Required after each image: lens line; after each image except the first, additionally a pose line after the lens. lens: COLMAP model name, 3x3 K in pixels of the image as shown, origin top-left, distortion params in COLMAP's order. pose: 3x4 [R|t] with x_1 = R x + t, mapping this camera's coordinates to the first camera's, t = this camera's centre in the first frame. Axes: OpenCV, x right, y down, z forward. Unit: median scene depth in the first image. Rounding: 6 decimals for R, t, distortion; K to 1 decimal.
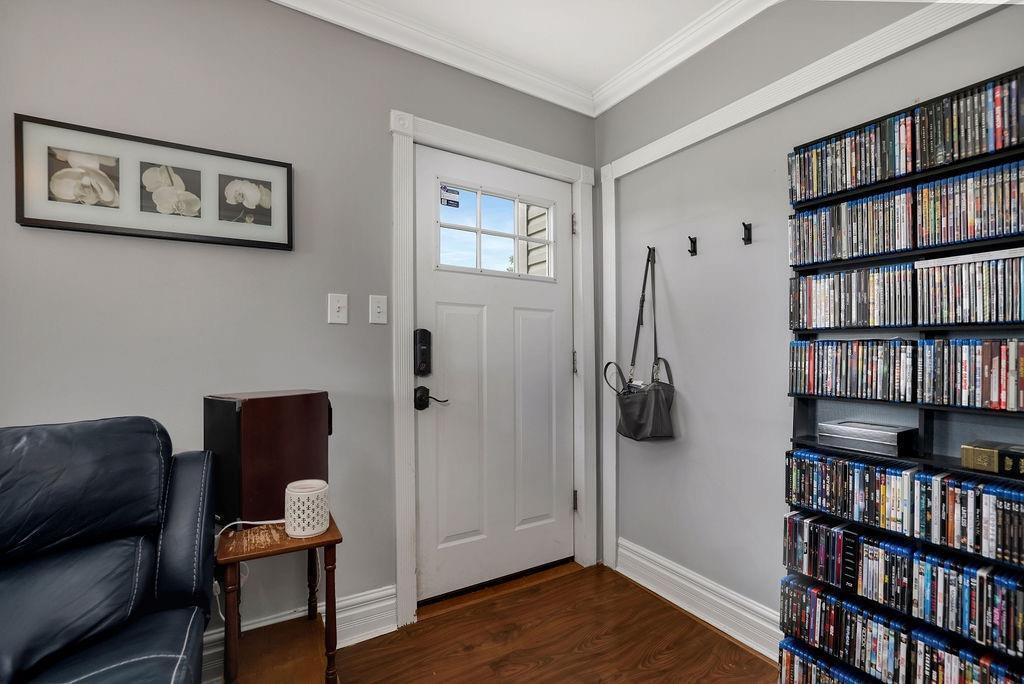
lens RADIAL K [[453.0, 0, 510.6], [0, 453.0, 347.7], [0, 0, 1]] dist [-0.051018, 0.017092]
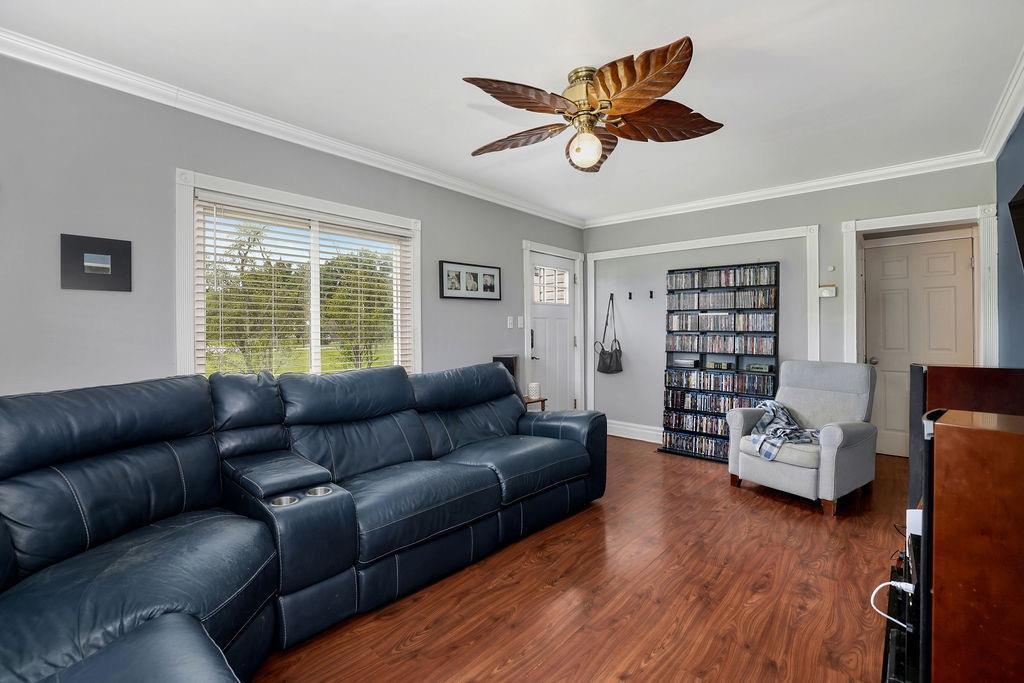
lens RADIAL K [[445.5, 0, 512.0], [0, 445.5, 341.5], [0, 0, 1]] dist [-0.047551, 0.016512]
pose [[0.959312, -0.017098, 0.281830, -1.327038], [0.005106, 0.999052, 0.043230, -0.108164], [-0.282302, -0.040032, 0.958490, -1.731113]]
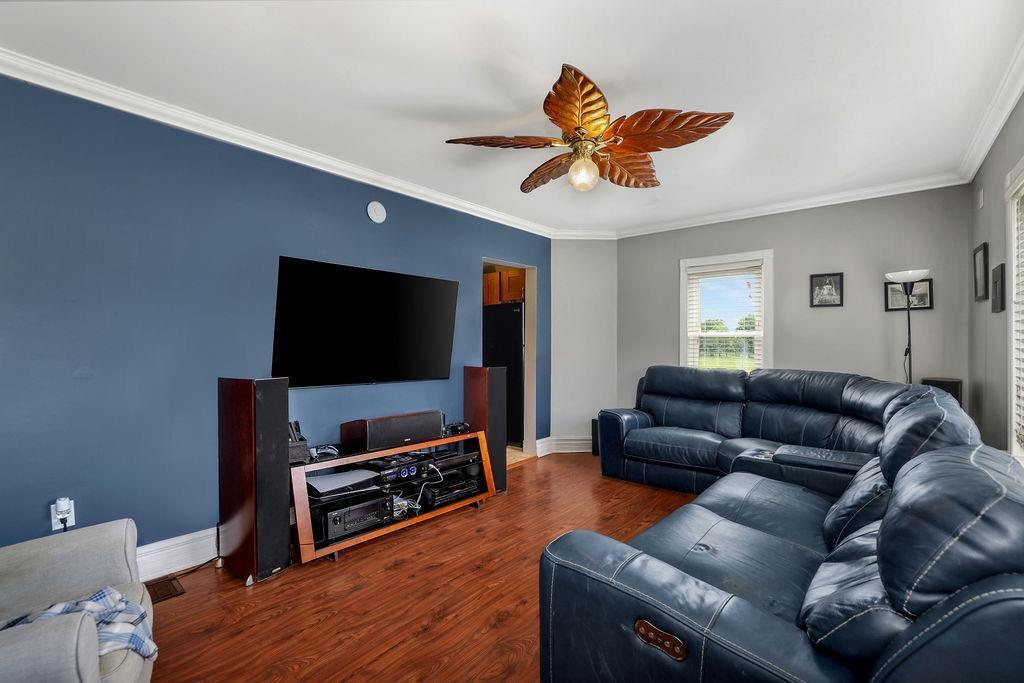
lens RADIAL K [[453.0, 0, 510.6], [0, 453.0, 347.2], [0, 0, 1]] dist [-0.051018, 0.017092]
pose [[-0.954940, -0.006086, -0.296738, 0.111945], [-0.003340, 0.999947, -0.009758, -0.065075], [0.296782, -0.008327, -0.954909, 1.195943]]
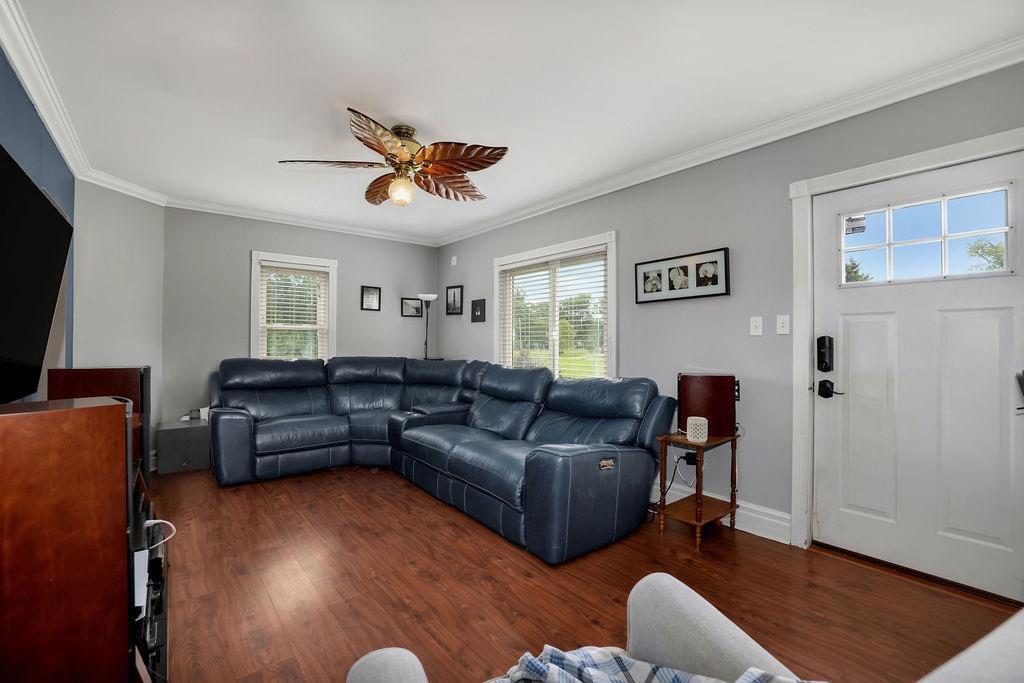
lens RADIAL K [[453.0, 0, 510.6], [0, 453.0, 347.2], [0, 0, 1]] dist [-0.051018, 0.017092]
pose [[0.112099, -0.003523, -0.993691, 1.344556], [0.009041, 0.999956, -0.002525, -0.018762], [0.993656, -0.008701, 0.112126, -0.071658]]
